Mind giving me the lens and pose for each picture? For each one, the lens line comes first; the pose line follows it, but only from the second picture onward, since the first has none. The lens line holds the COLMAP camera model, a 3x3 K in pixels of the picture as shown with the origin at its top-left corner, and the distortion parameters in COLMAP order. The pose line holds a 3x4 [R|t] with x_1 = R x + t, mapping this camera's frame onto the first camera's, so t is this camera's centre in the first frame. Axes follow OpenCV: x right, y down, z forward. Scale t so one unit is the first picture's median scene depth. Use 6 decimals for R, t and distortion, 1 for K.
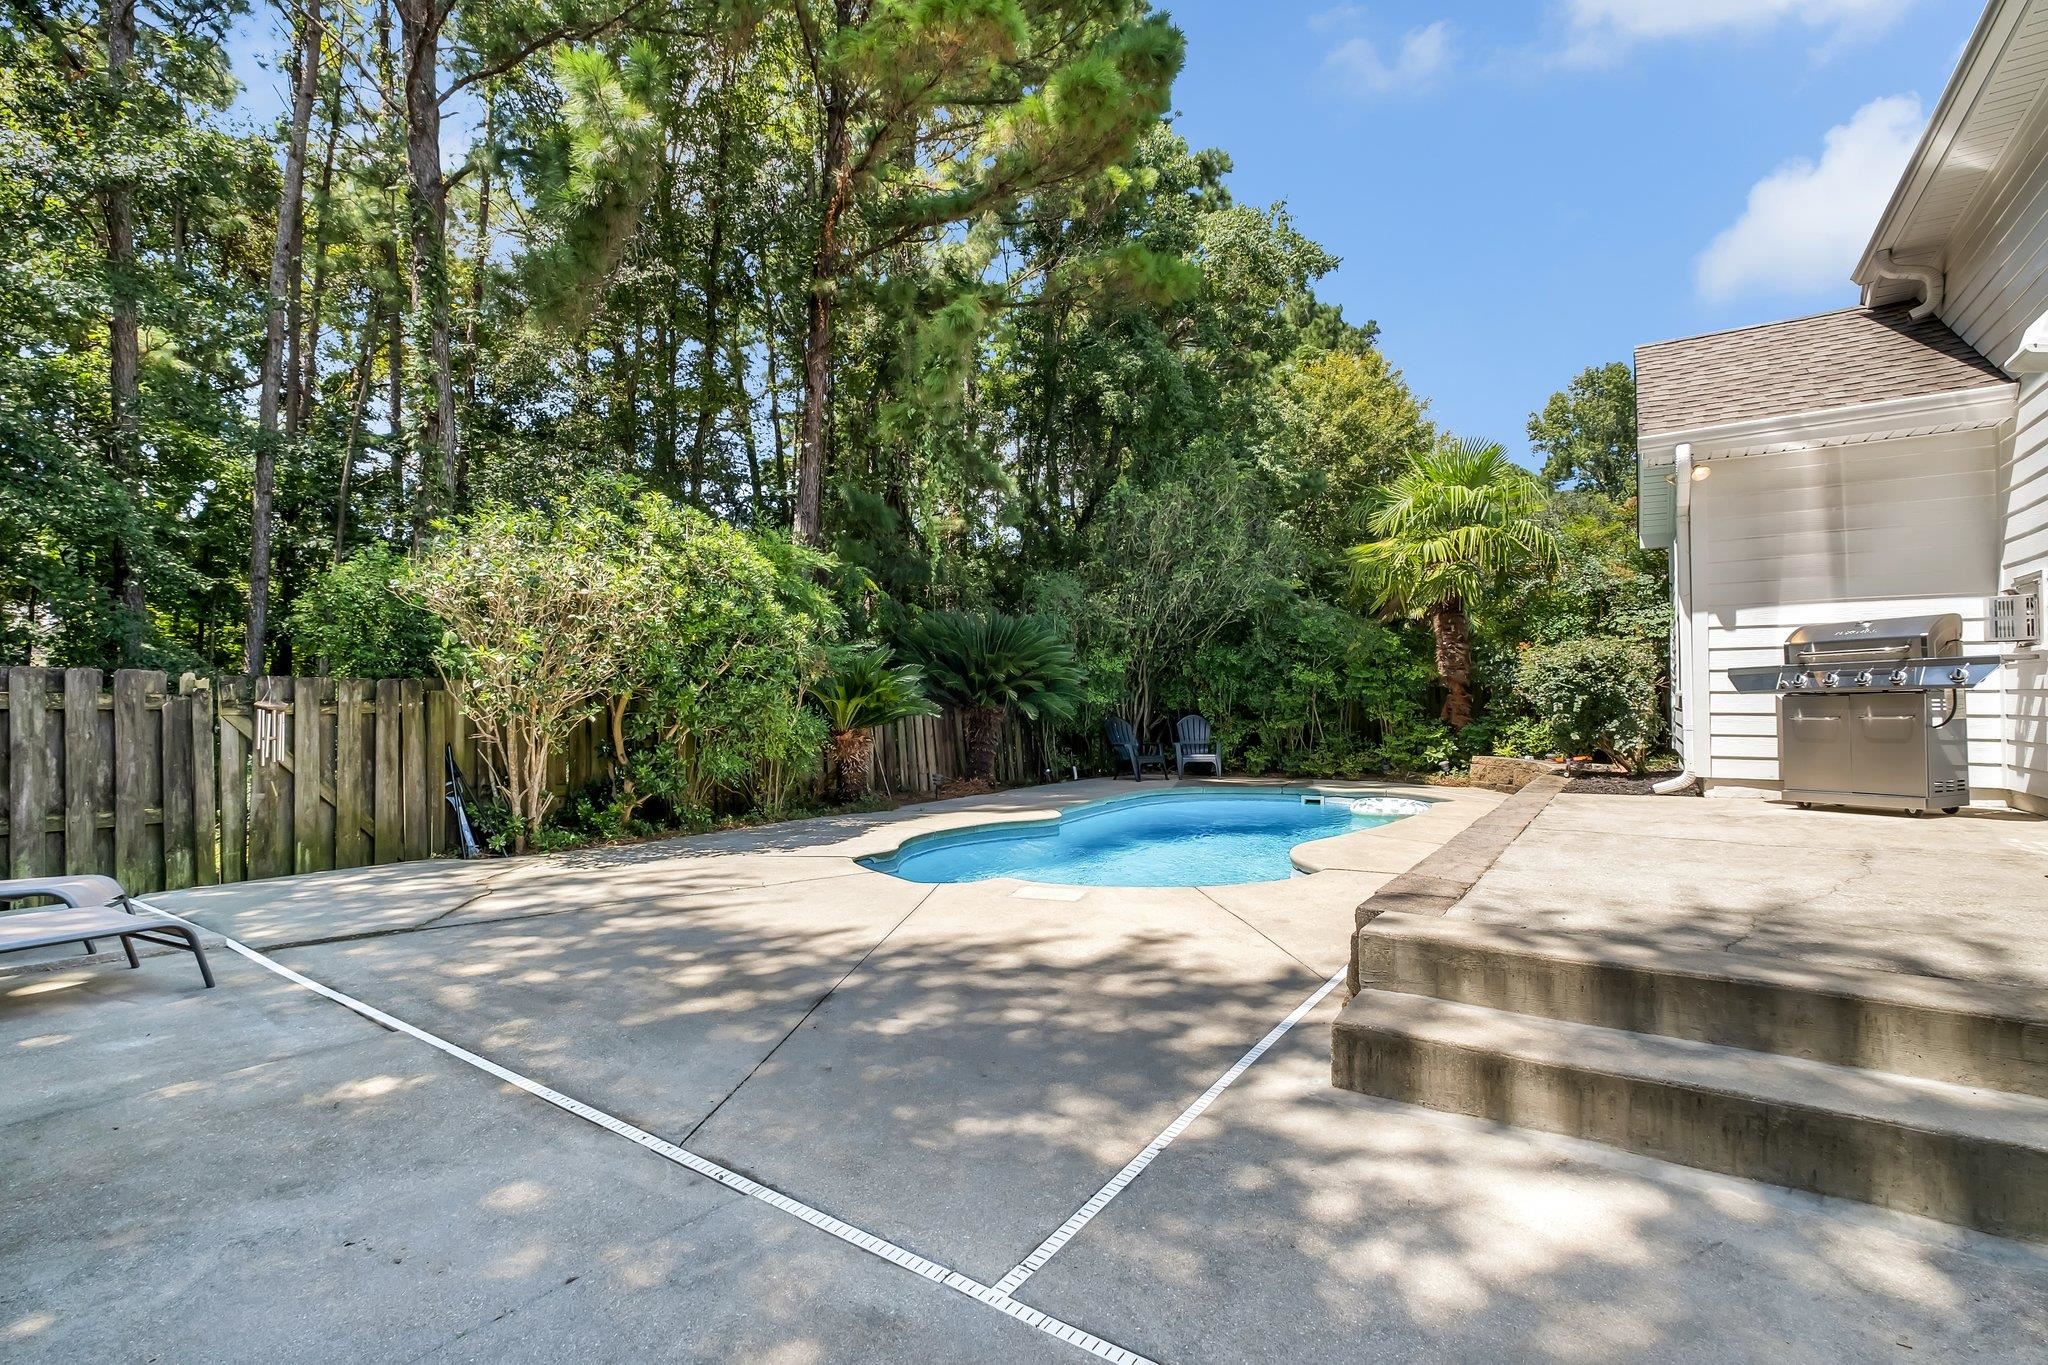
lens RADIAL K [[895.5, 0, 1009.7], [0, 895.5, 685.3], [0, 0, 1]] dist [-0.014061, 0.000362]
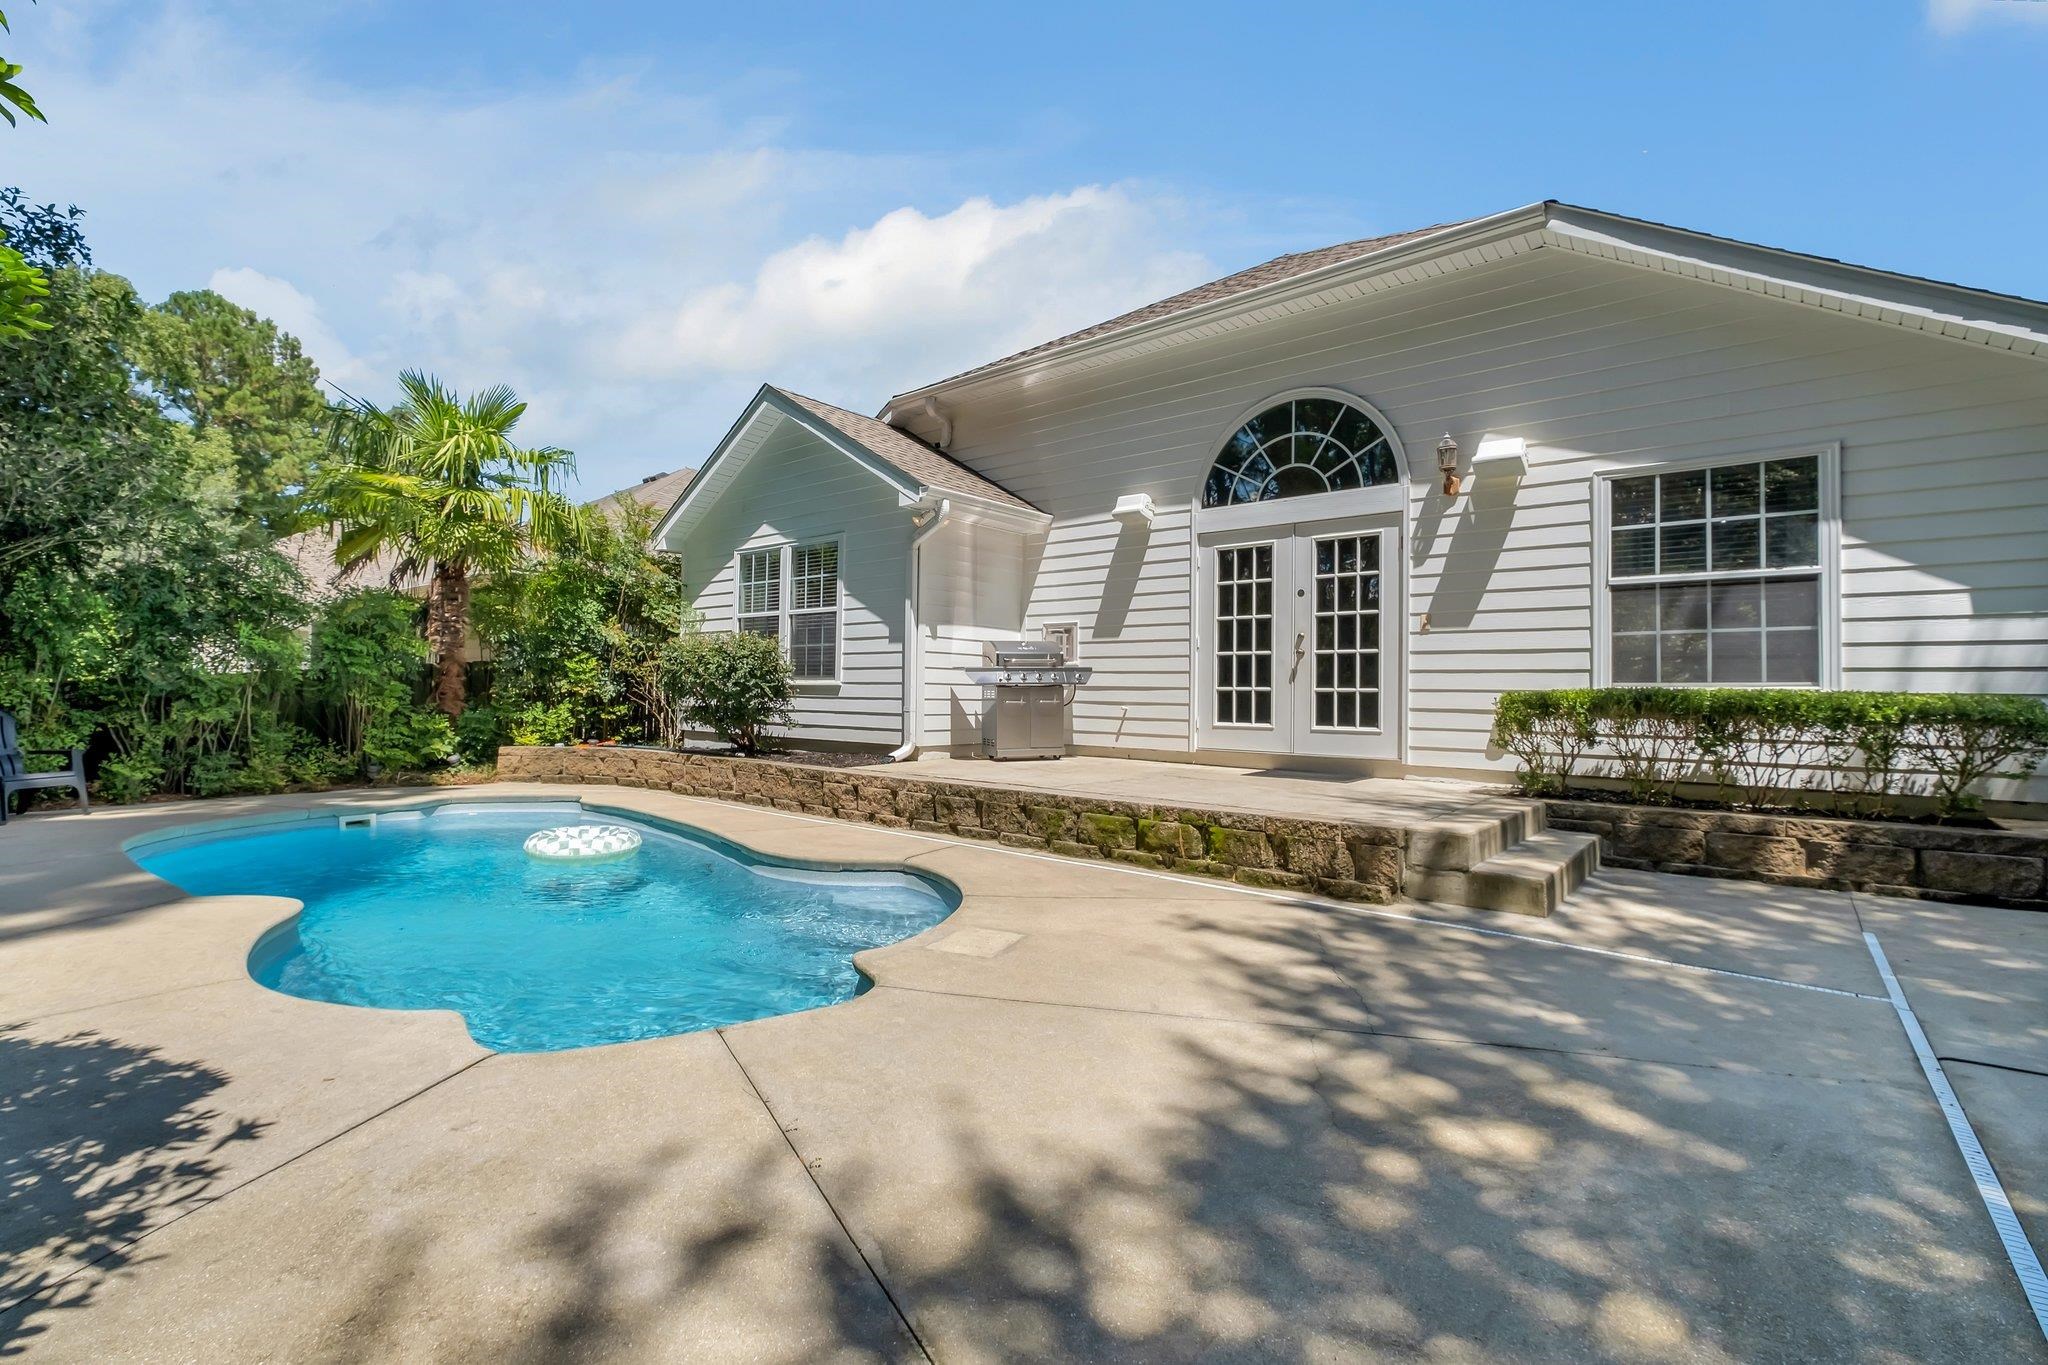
lens RADIAL K [[895.5, 0, 1009.7], [0, 895.5, 685.3], [0, 0, 1]] dist [-0.014061, 0.000362]
pose [[0.102637, 0.012052, 0.994646, -0.973948], [-0.030135, 0.999505, -0.009001, 0.032747], [-0.994262, -0.029049, 0.102949, 1.252715]]
